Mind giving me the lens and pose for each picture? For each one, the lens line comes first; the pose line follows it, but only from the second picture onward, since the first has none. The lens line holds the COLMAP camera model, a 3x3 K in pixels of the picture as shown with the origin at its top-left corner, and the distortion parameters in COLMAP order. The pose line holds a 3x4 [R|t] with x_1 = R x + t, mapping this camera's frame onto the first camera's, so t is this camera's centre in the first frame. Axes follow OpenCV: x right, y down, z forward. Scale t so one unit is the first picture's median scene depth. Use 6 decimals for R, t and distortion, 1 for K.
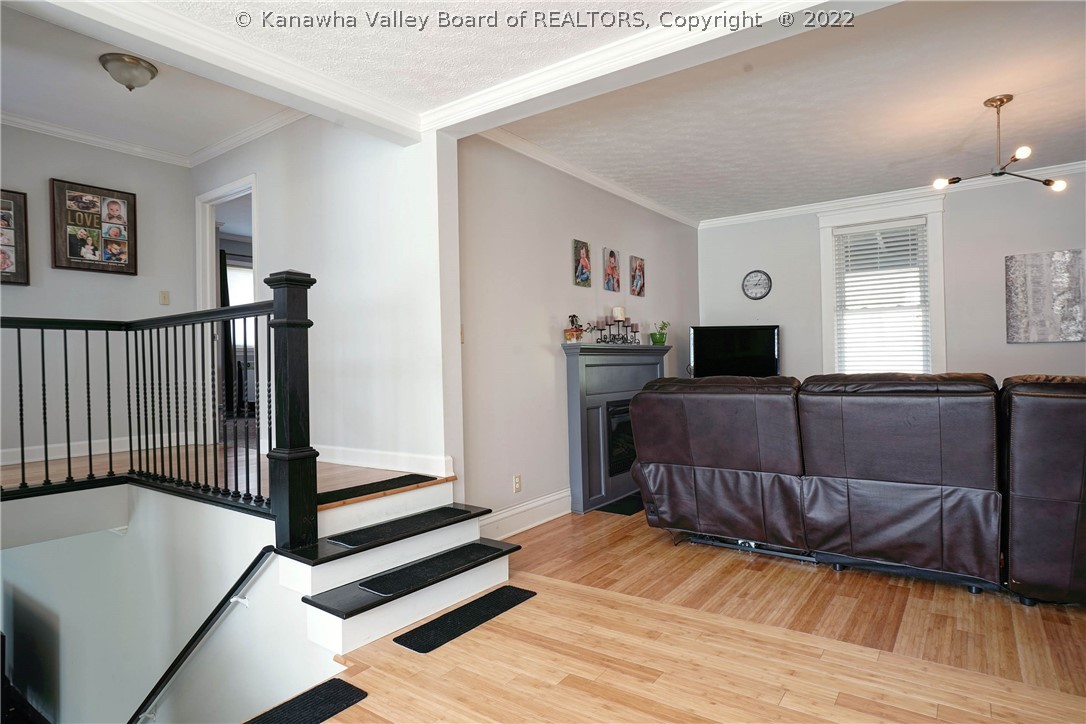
lens RADIAL K [[609.1, 0, 542.4], [0, 609.1, 360.1], [0, 0, 1]] dist [0.003738, 0.002143]
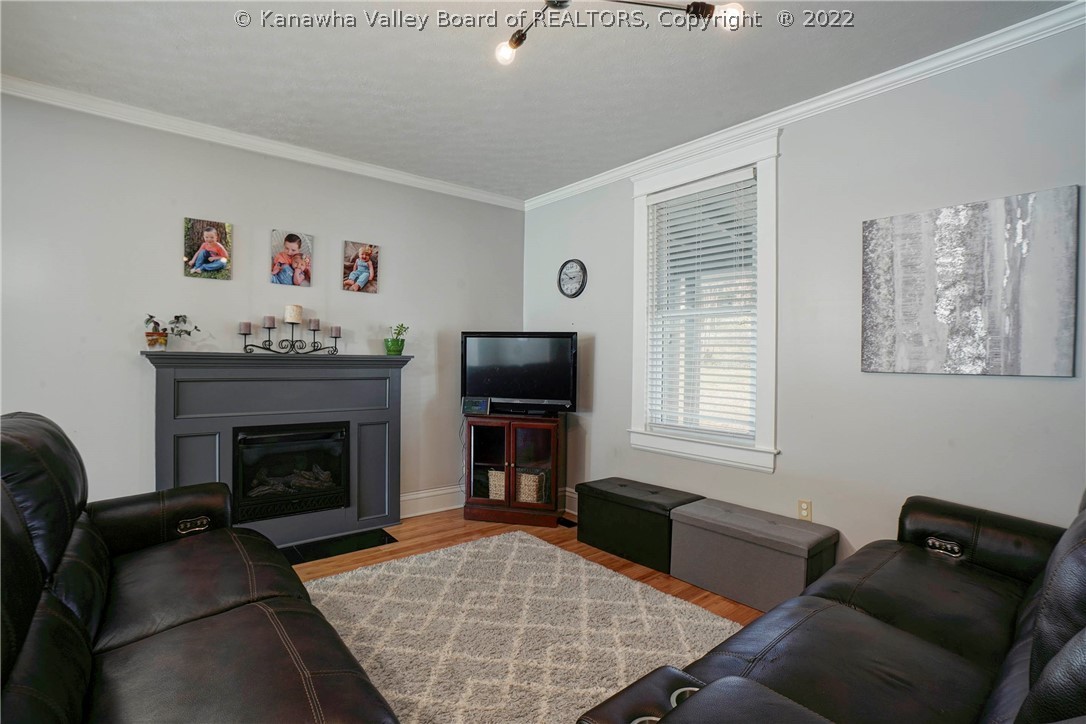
lens RADIAL K [[518.8, 0, 518.0], [0, 518.8, 358.5], [0, 0, 1]] dist [-0.025610, -0.000559]
pose [[0.958187, 0.034217, -0.284091, 0.595732], [-0.031997, 0.999410, 0.012455, -0.036241], [0.284350, -0.002844, 0.958716, 0.447094]]
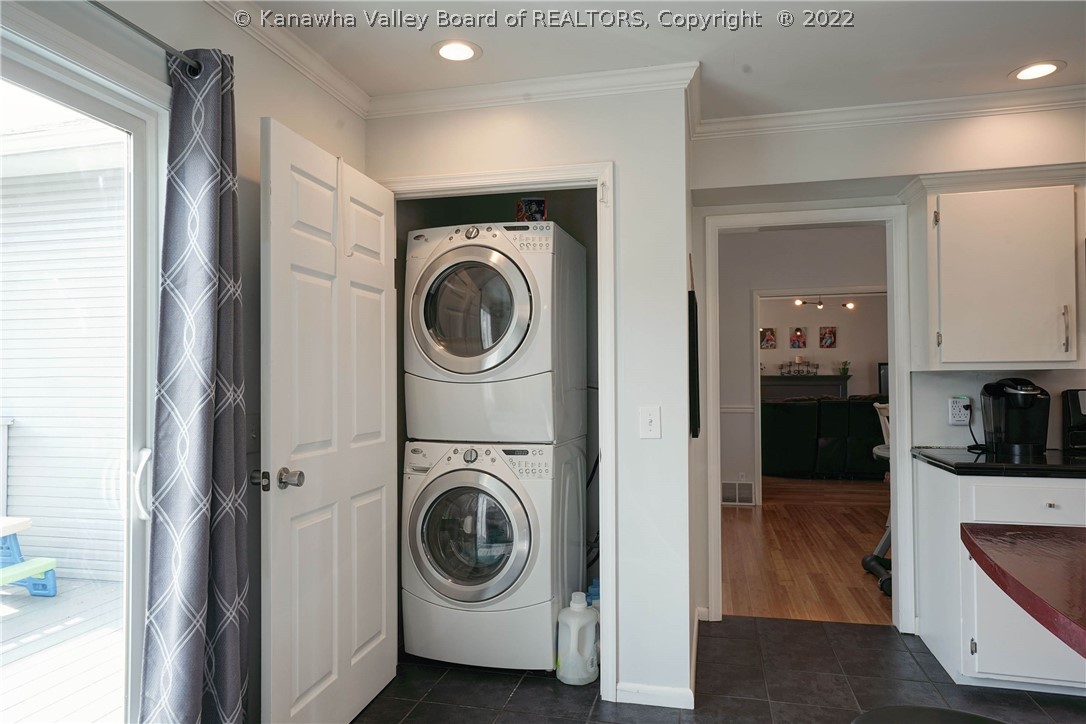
lens RADIAL K [[717.4, 0, 542.3], [0, 717.4, 368.2], [0, 0, 1]] dist [-0.000832, -0.000088]
pose [[0.381055, 0.000725, -0.924552, 1.994635], [0.003638, 0.999991, 0.002283, -0.056542], [0.924545, -0.004234, 0.381049, -0.682909]]
